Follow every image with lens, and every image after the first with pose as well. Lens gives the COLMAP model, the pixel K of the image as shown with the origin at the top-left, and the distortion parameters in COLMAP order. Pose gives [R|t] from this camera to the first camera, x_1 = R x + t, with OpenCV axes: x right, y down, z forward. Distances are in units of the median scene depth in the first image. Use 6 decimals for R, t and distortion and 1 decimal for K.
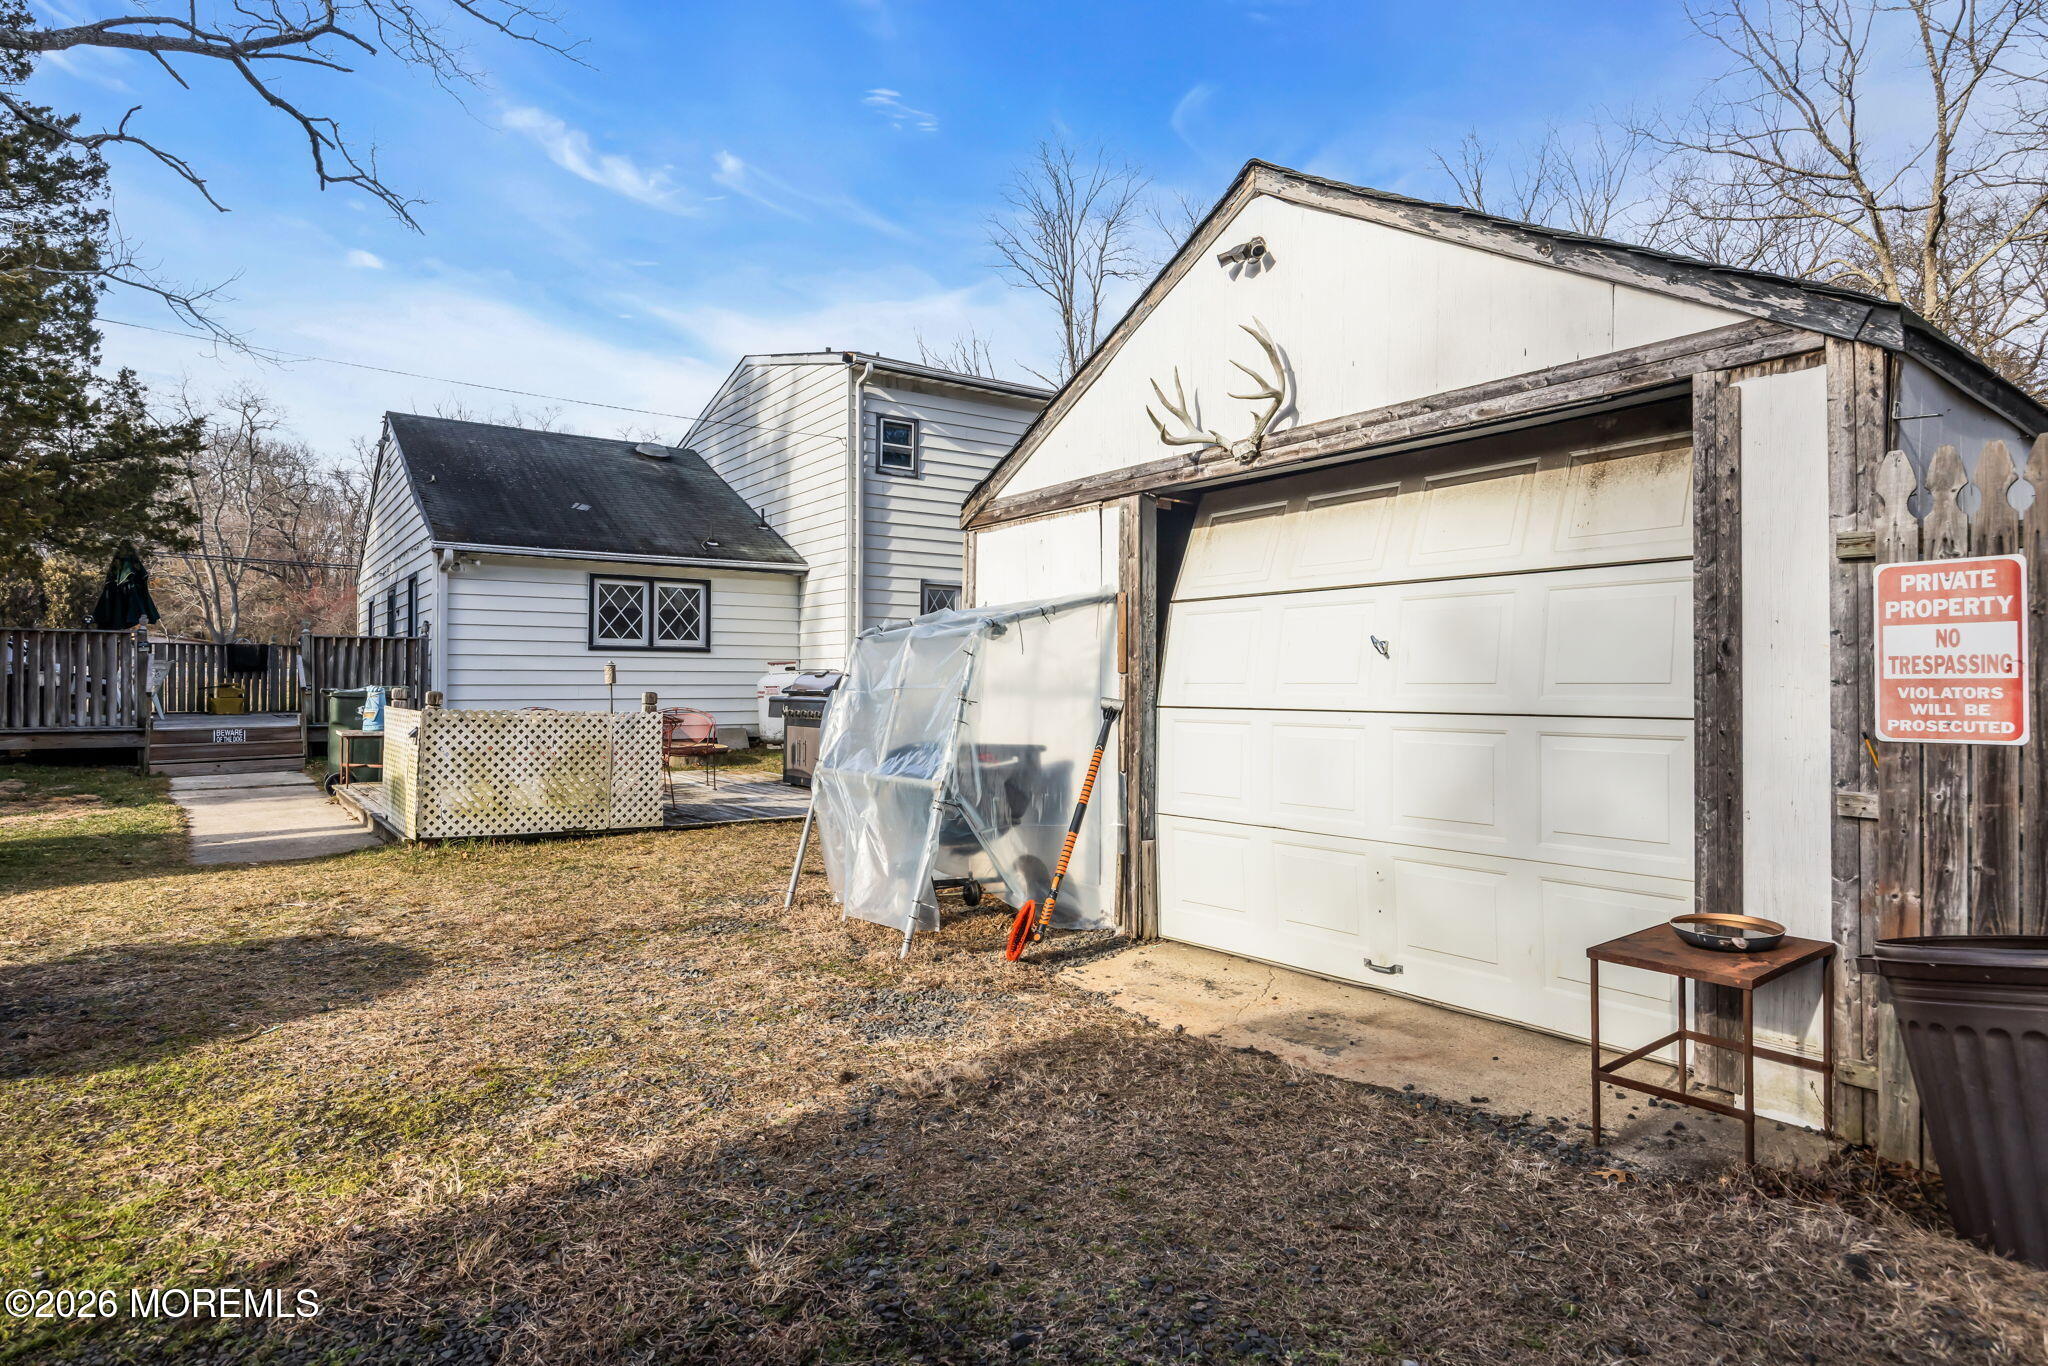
lens RADIAL K [[1099.0, 0, 1025.0], [0, 1099.0, 678.1], [0, 0, 1]] dist [-0.006866, -0.000211]
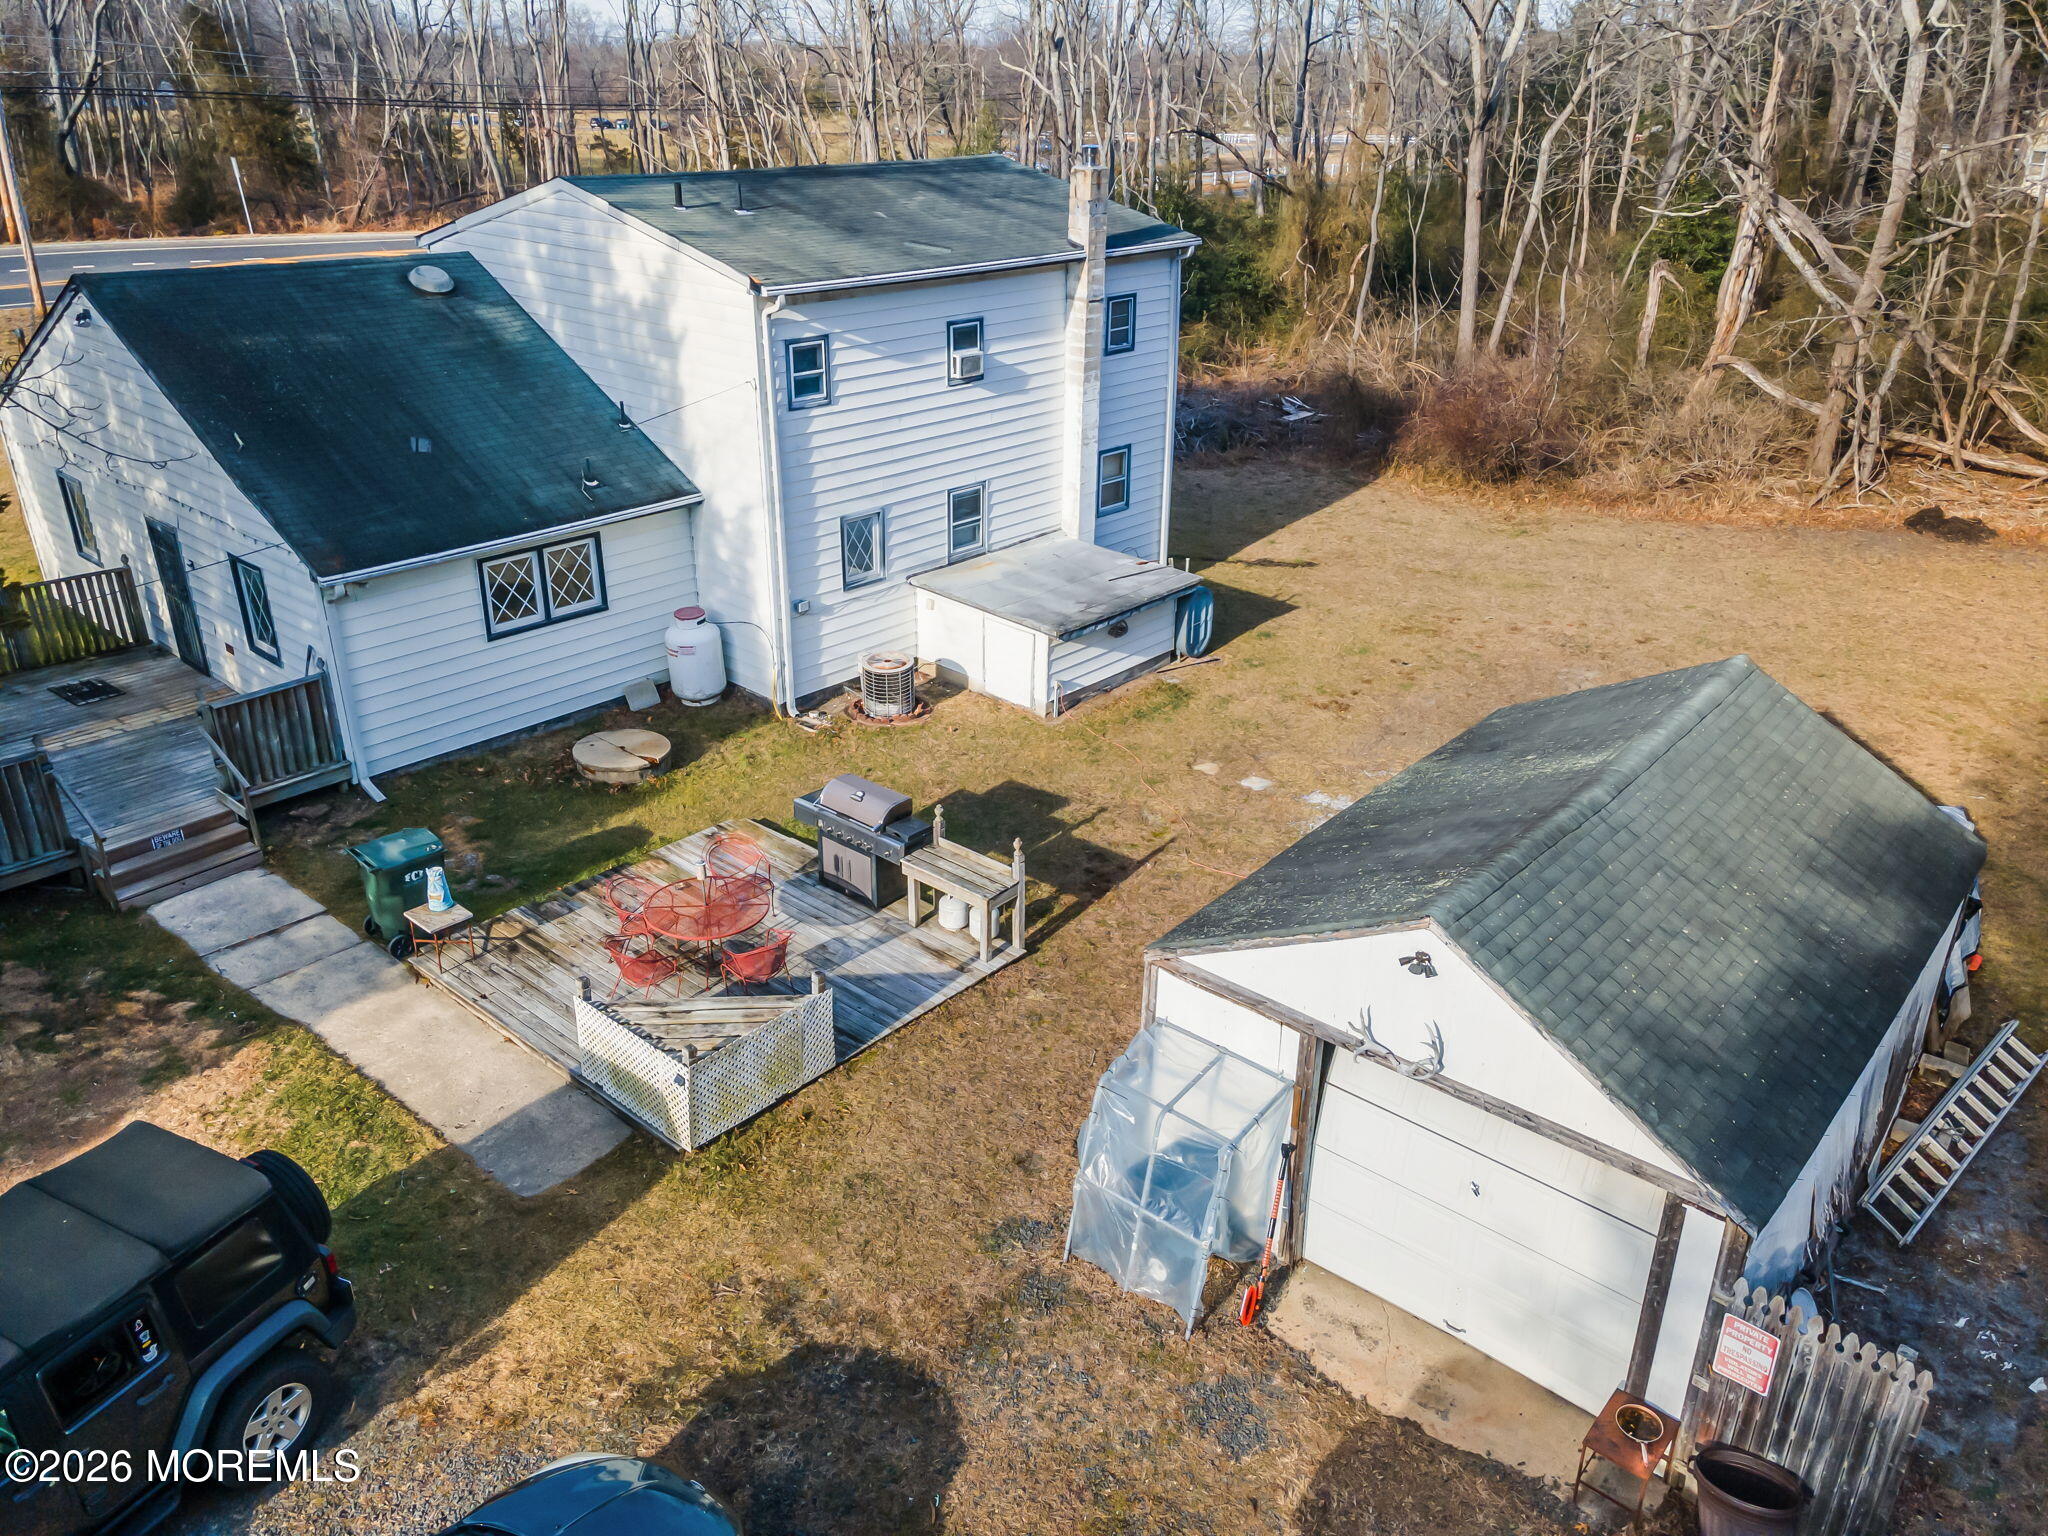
lens RADIAL K [[1435.4, 0, 991.8], [0, 1435.4, 770.5], [0, 0, 1]] dist [0.042861, 0.001547]
pose [[0.981838, -0.080233, 0.171919, -0.199045], [0.001219, 0.908823, 0.417180, -0.408191], [-0.189716, -0.409394, 0.892415, -0.166036]]
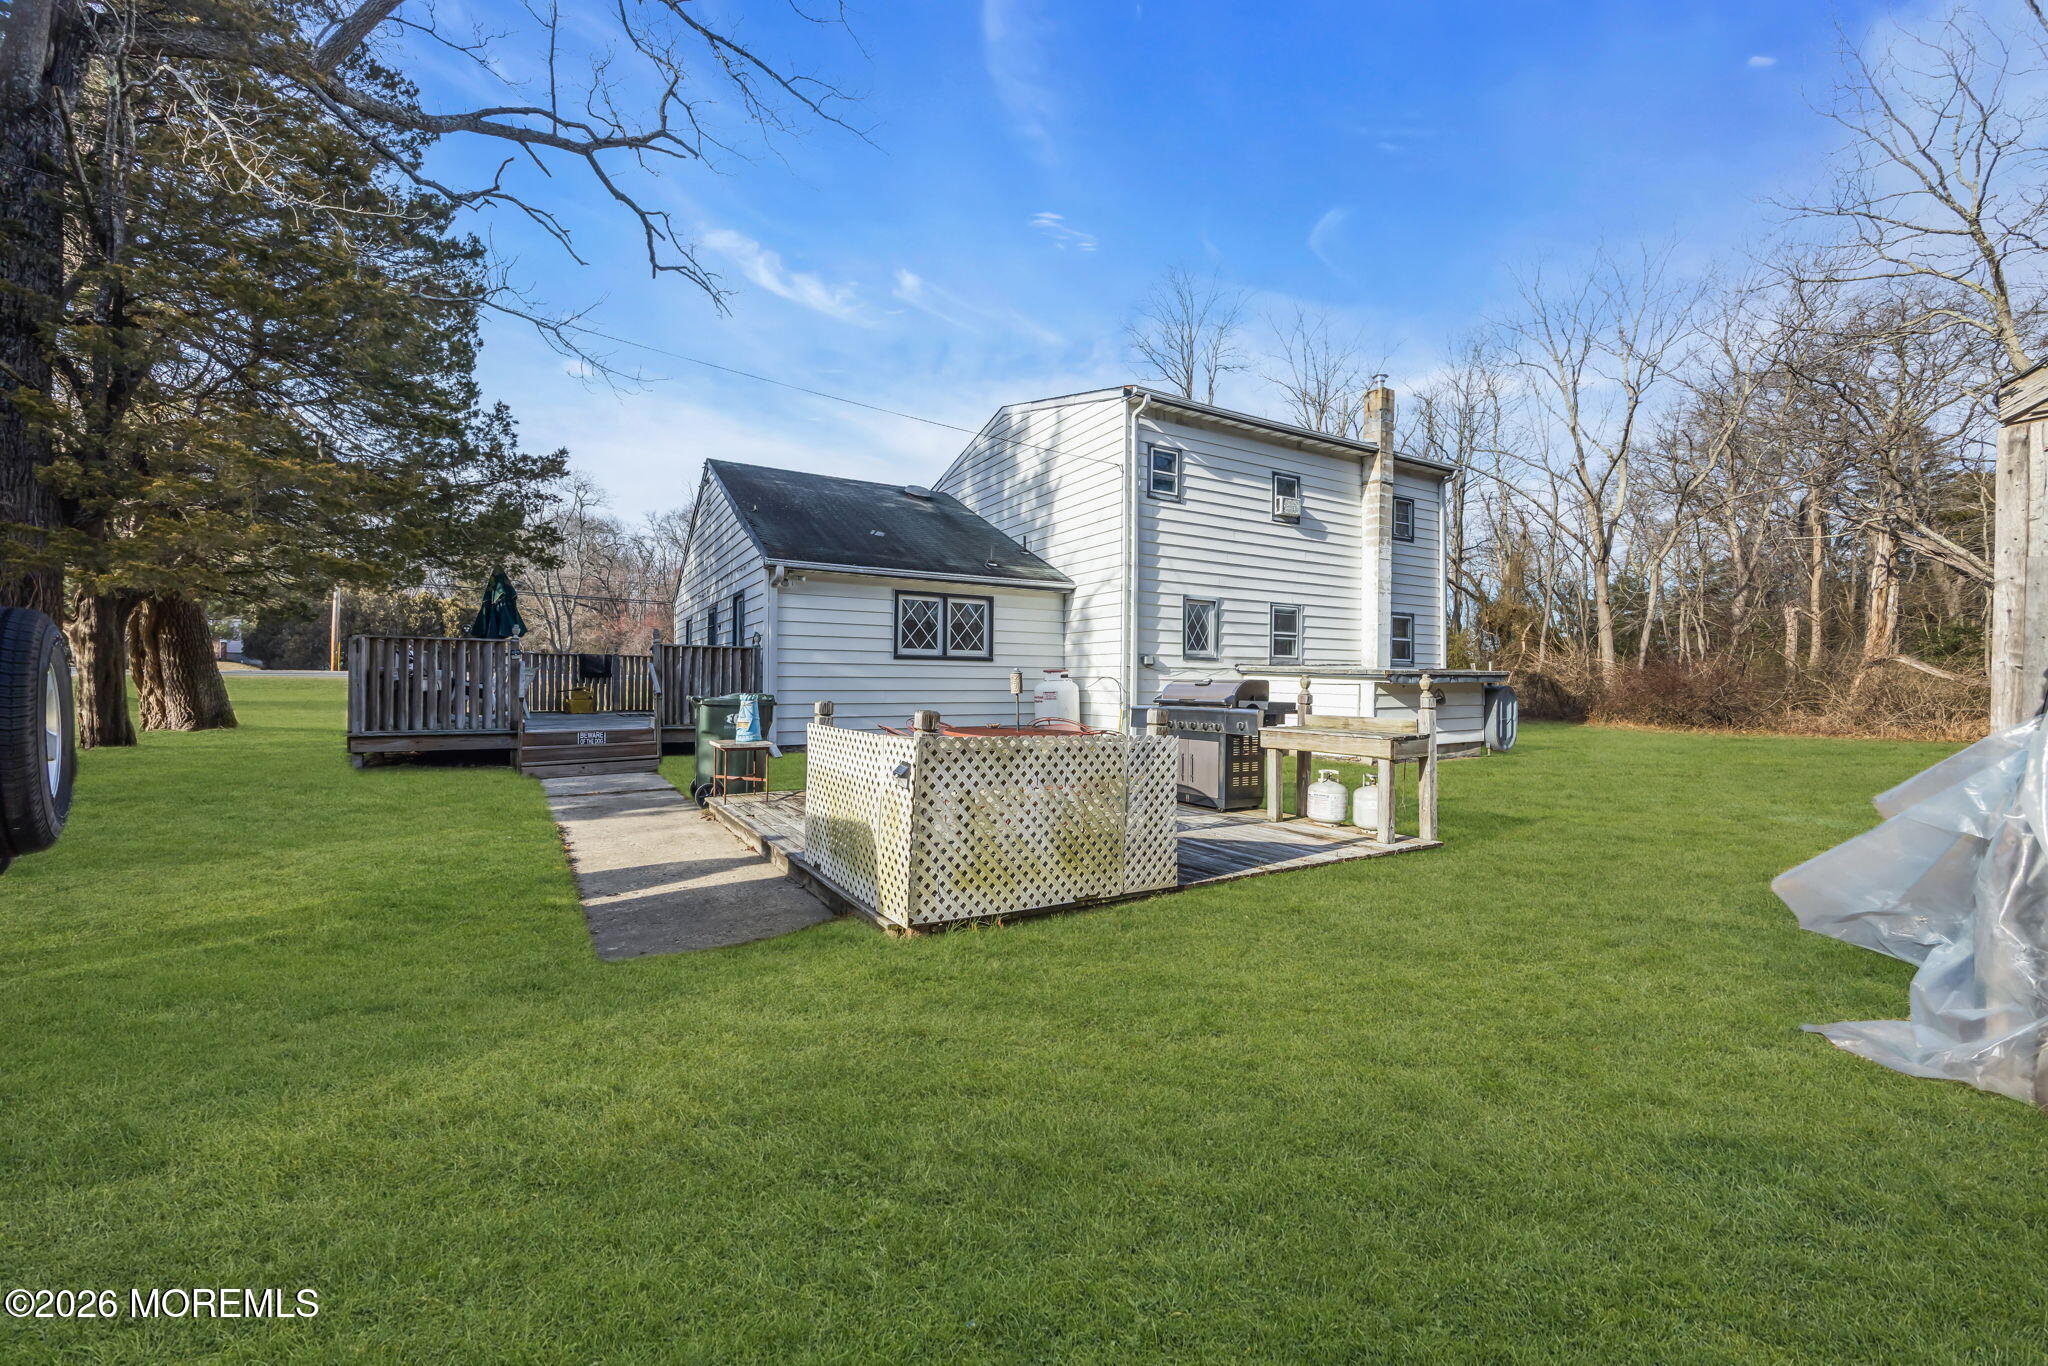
lens RADIAL K [[776.8, 0, 1034.2], [0, 776.8, 680.9], [0, 0, 1]] dist [-0.002420, 0.000160]
pose [[0.996648, 0.003018, -0.081752, -0.186140], [-0.003135, 0.999994, -0.001300, -0.002655], [0.081747, 0.001552, 0.996652, 0.222693]]
